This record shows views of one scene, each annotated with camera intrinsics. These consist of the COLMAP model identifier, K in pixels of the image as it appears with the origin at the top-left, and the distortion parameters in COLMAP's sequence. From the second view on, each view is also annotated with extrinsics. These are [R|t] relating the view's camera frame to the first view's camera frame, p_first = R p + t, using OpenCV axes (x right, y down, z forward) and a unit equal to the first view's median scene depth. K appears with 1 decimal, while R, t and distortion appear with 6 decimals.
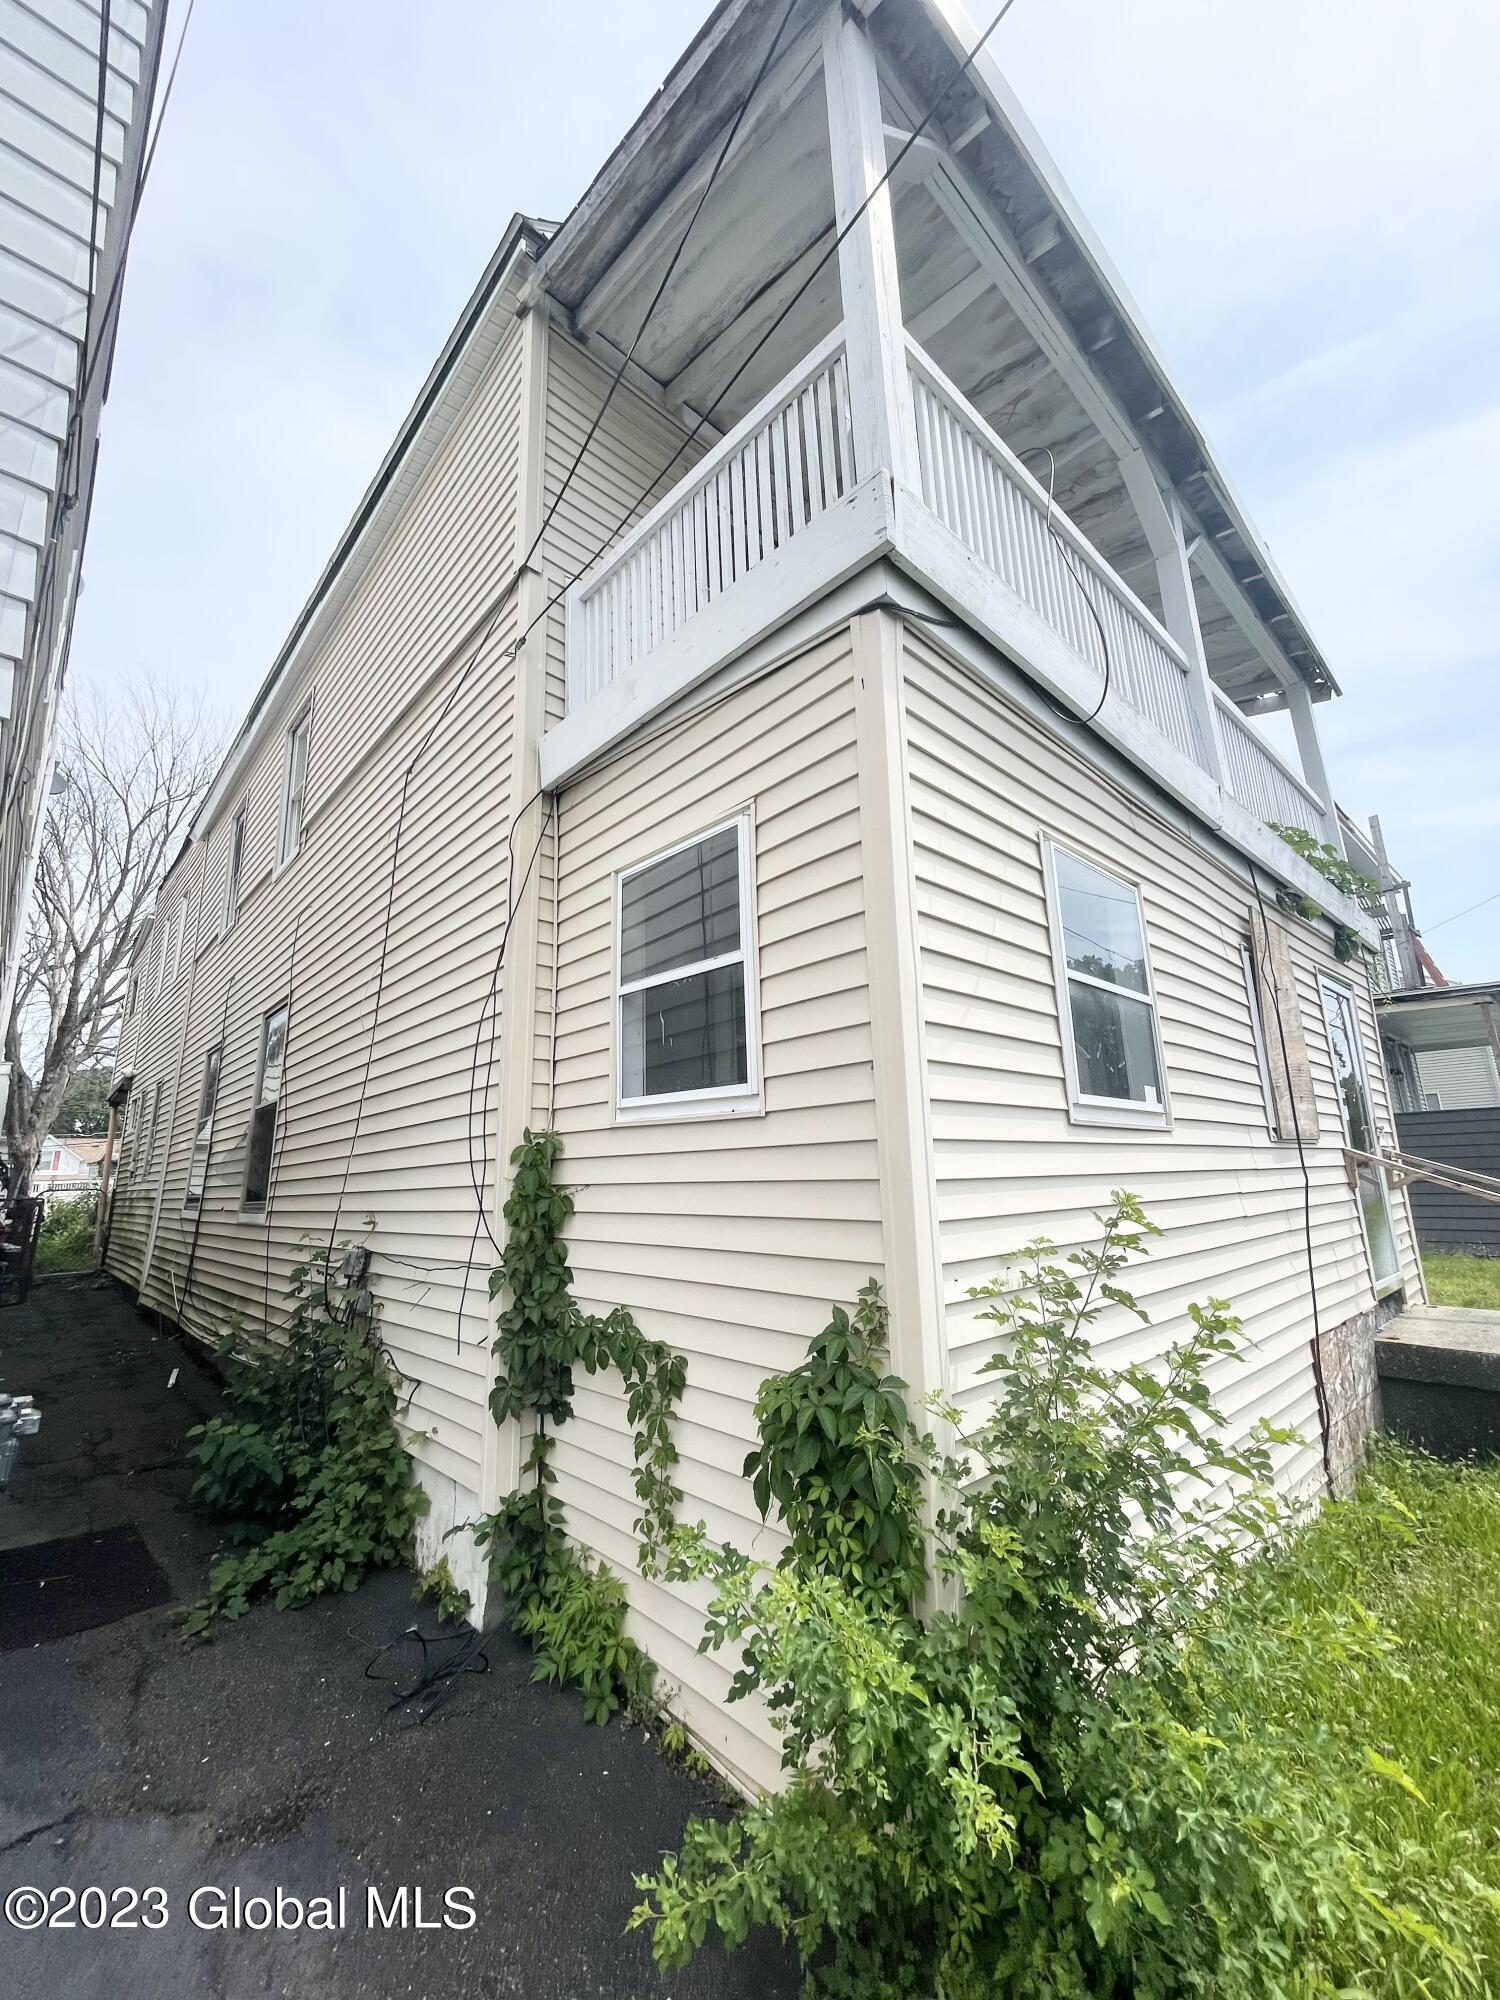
lens RADIAL K [[813.5, 0, 753.0], [0, 813.5, 993.4], [0, 0, 1]] dist [0.003041, 0.000170]
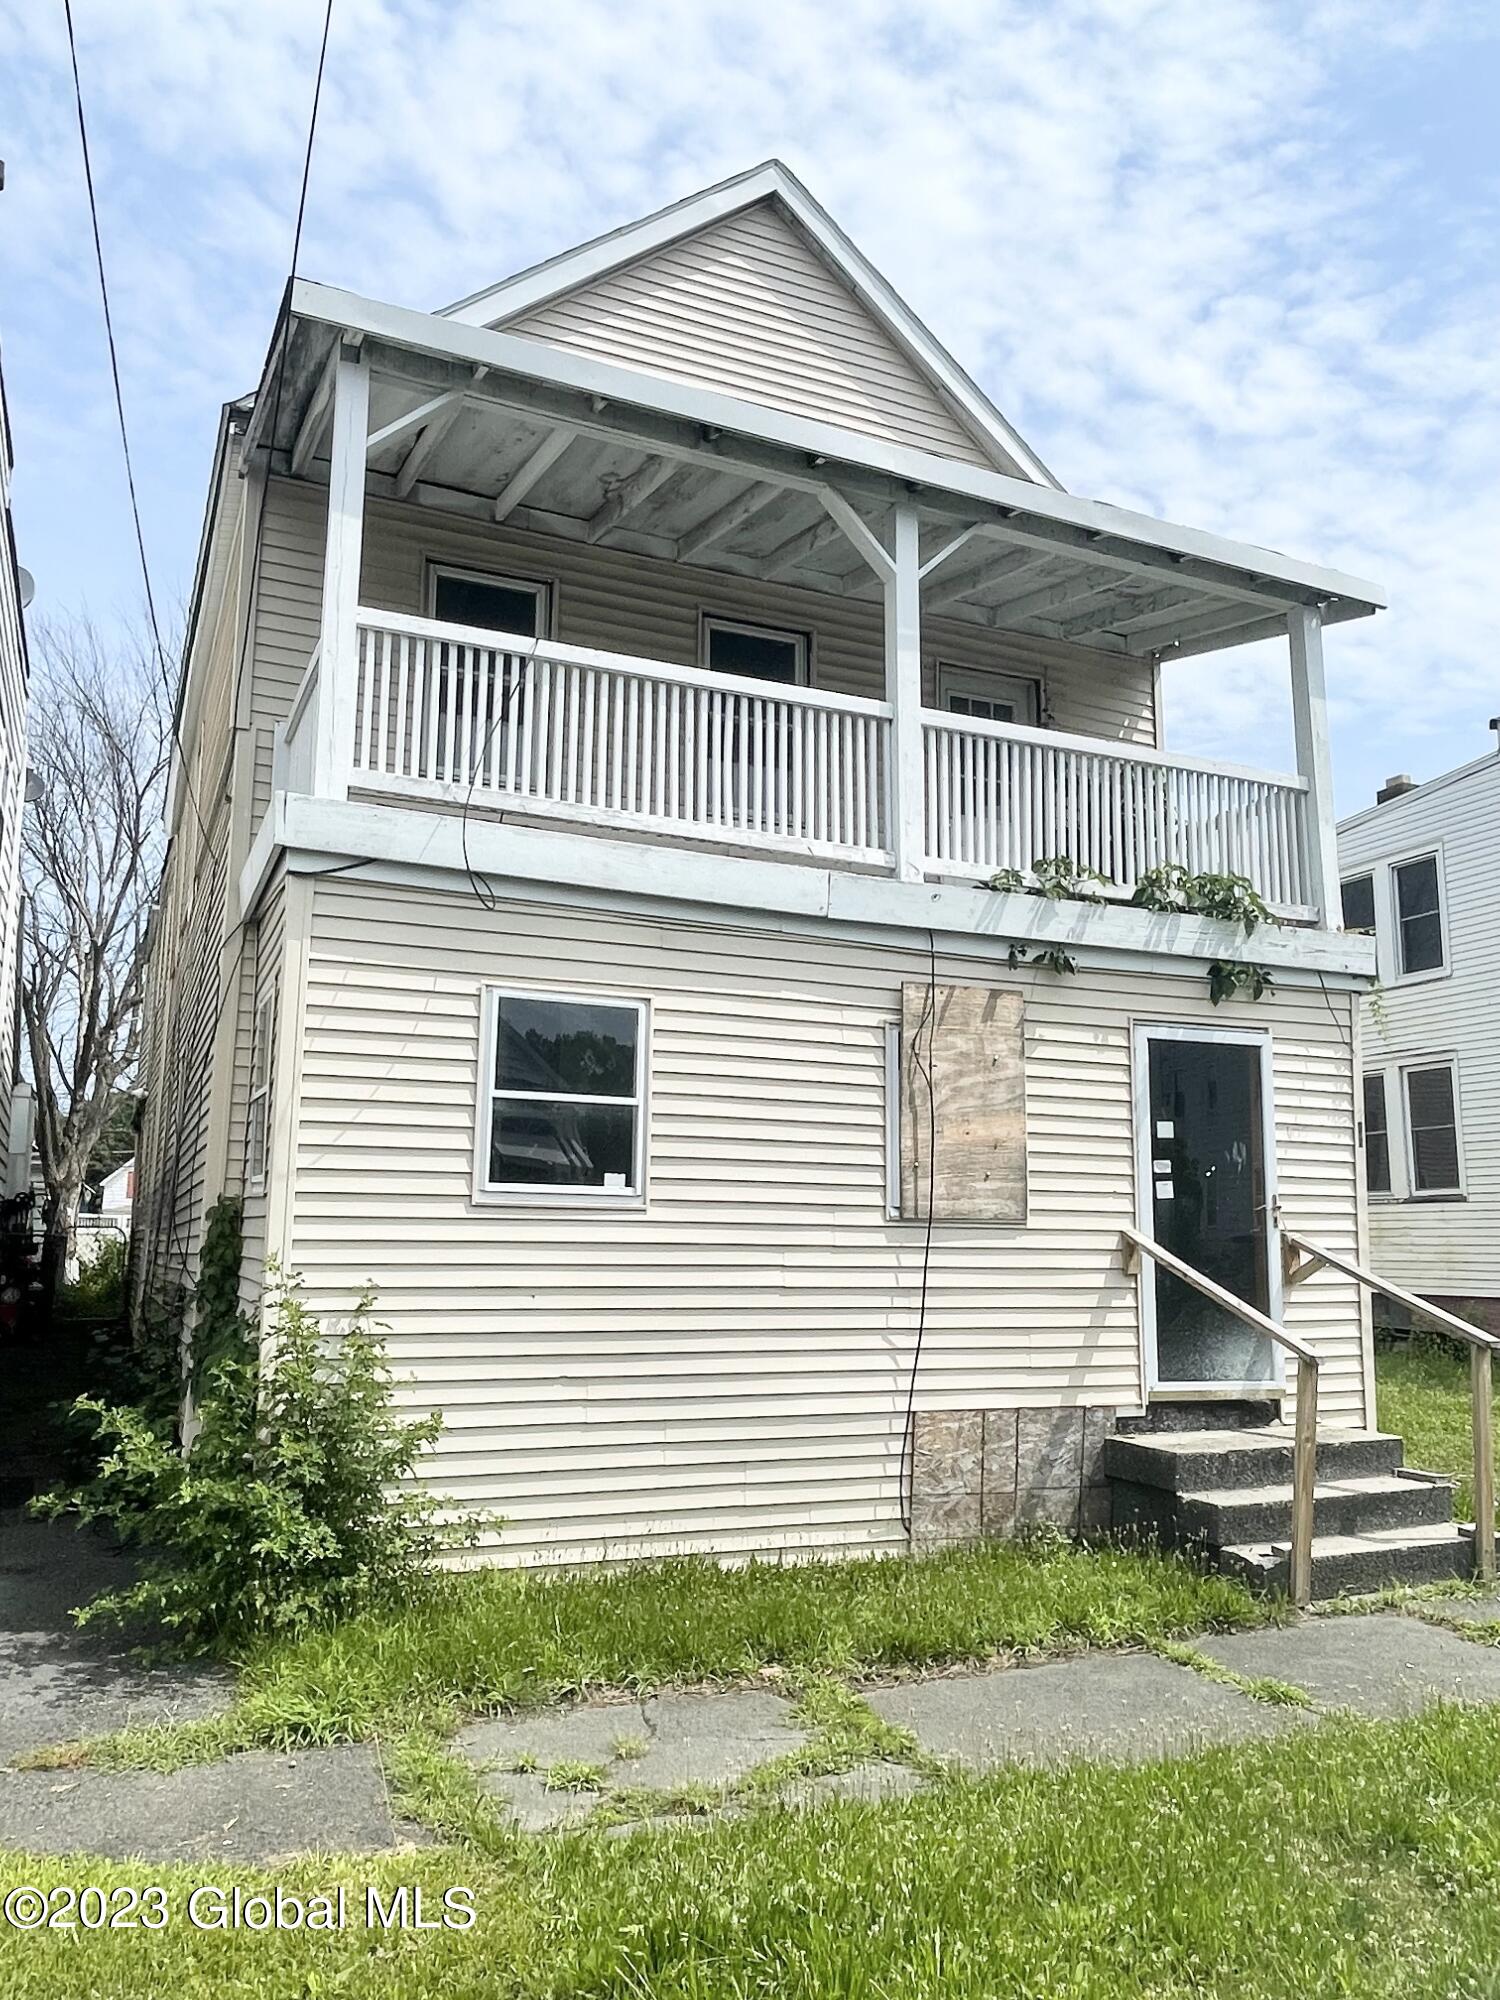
lens RADIAL K [[1479.7, 0, 754.6], [0, 1479.7, 1005.4], [0, 0, 1]] dist [0.027277, -0.016547]
pose [[0.945886, -0.014628, -0.324169, 1.084533], [0.036135, 0.997518, 0.060426, -0.206588], [0.322481, -0.068870, 0.944067, -0.798189]]
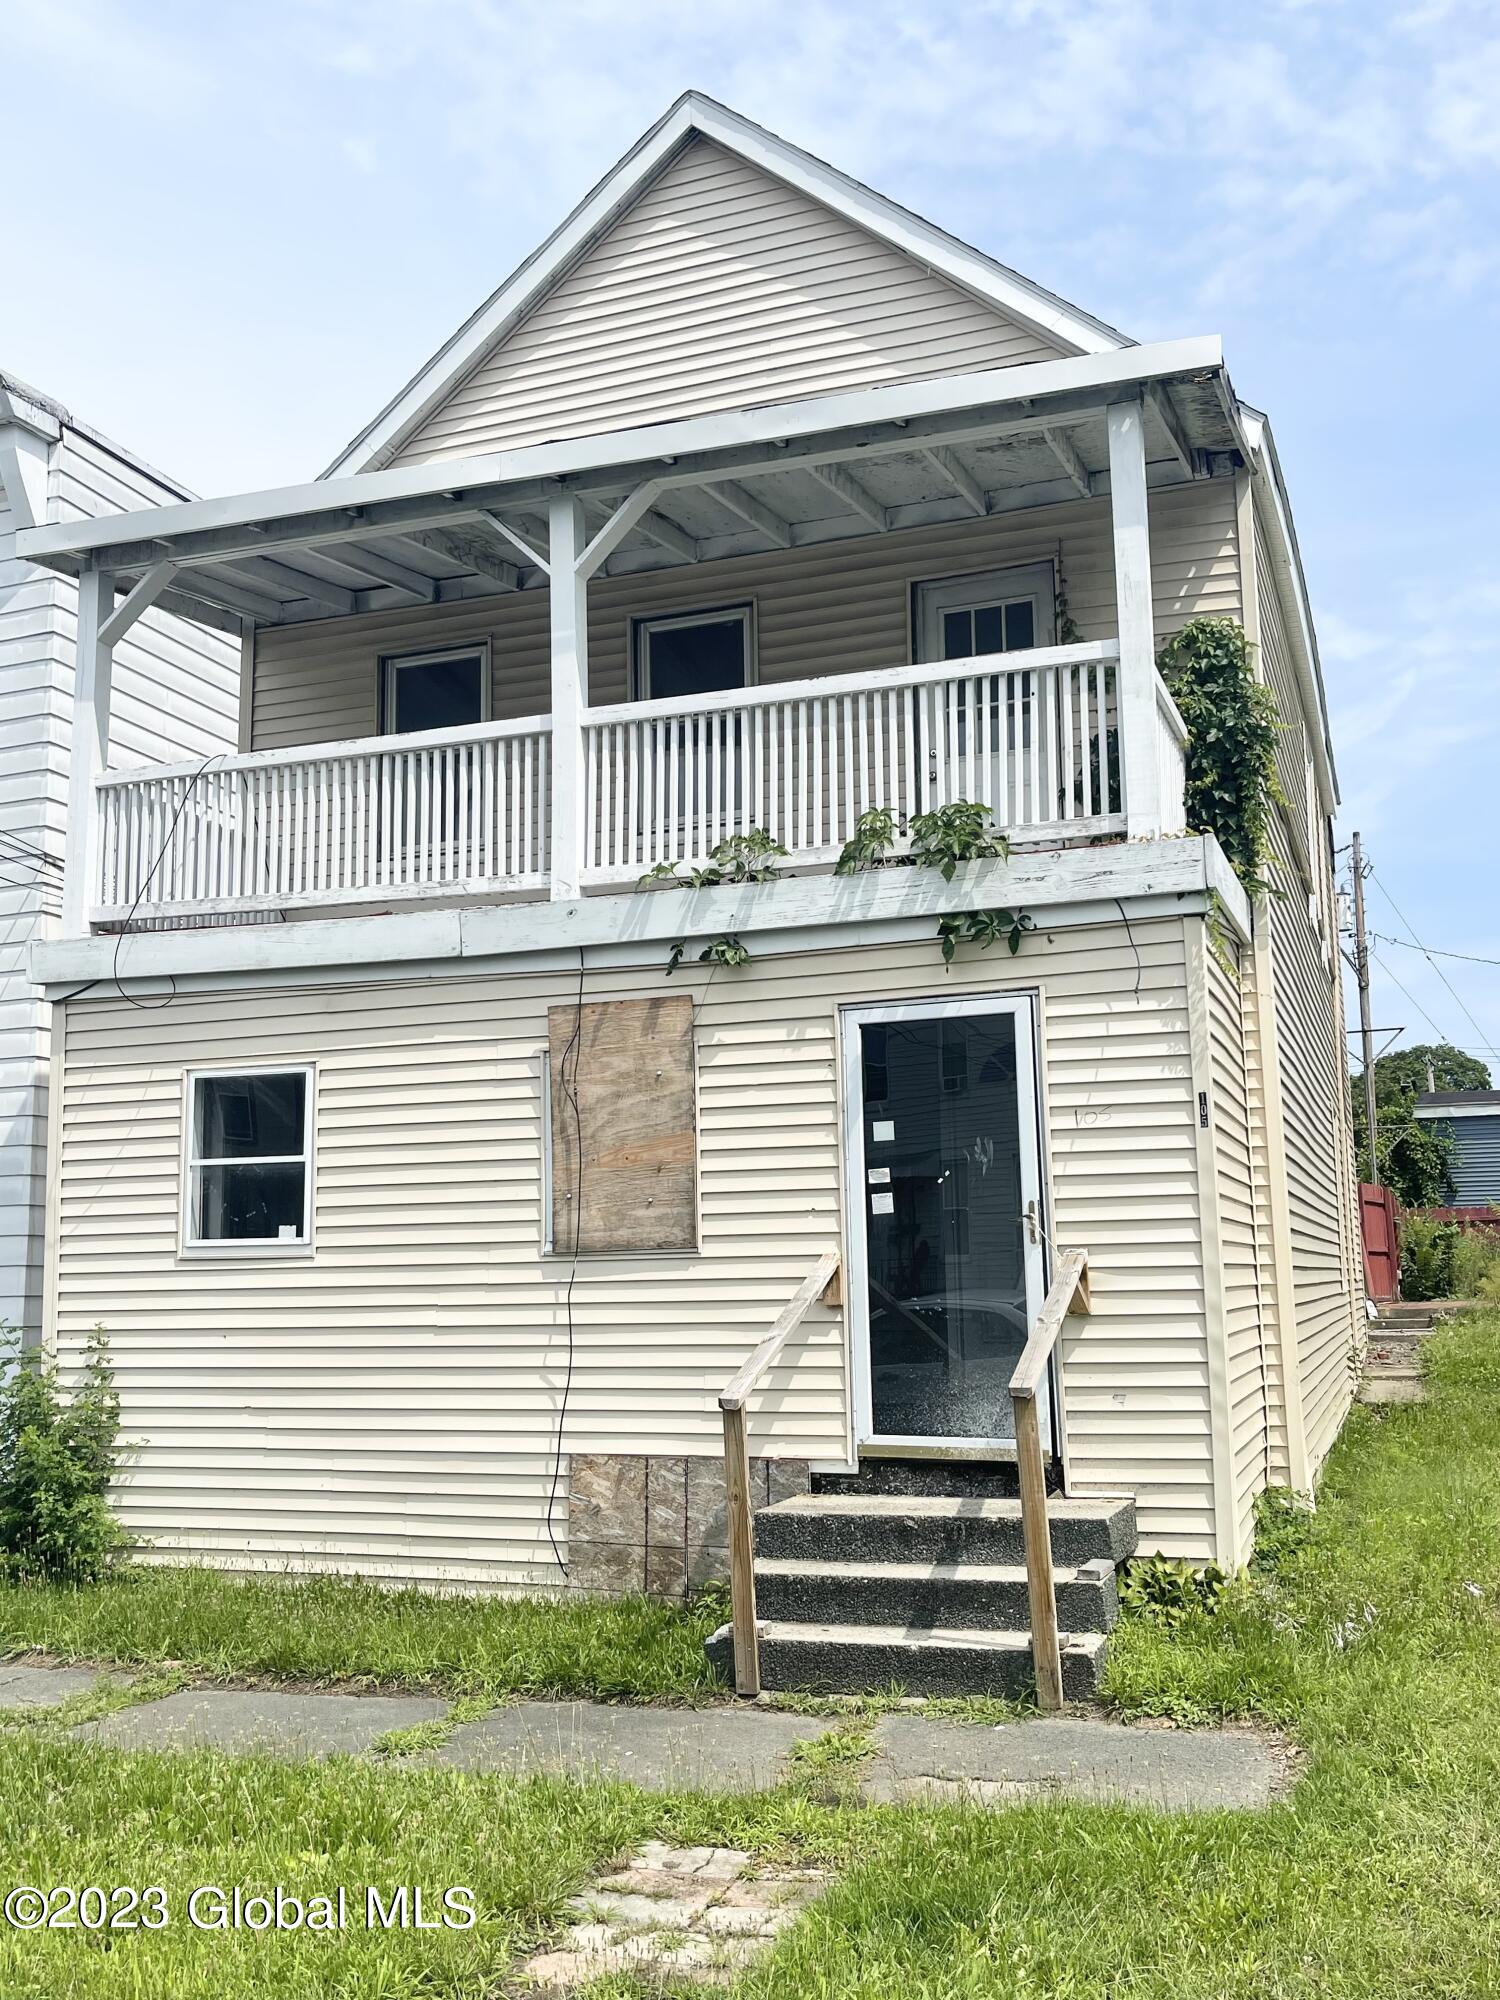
lens RADIAL K [[1821.7, 0, 761.7], [0, 1821.7, 1002.4], [0, 0, 1]] dist [0.060494, 0.000000]
pose [[0.455494, -0.113989, -0.882911, 2.757172], [0.204158, 0.978712, -0.021032, -0.020043], [0.866513, -0.170673, 0.469069, 0.232374]]
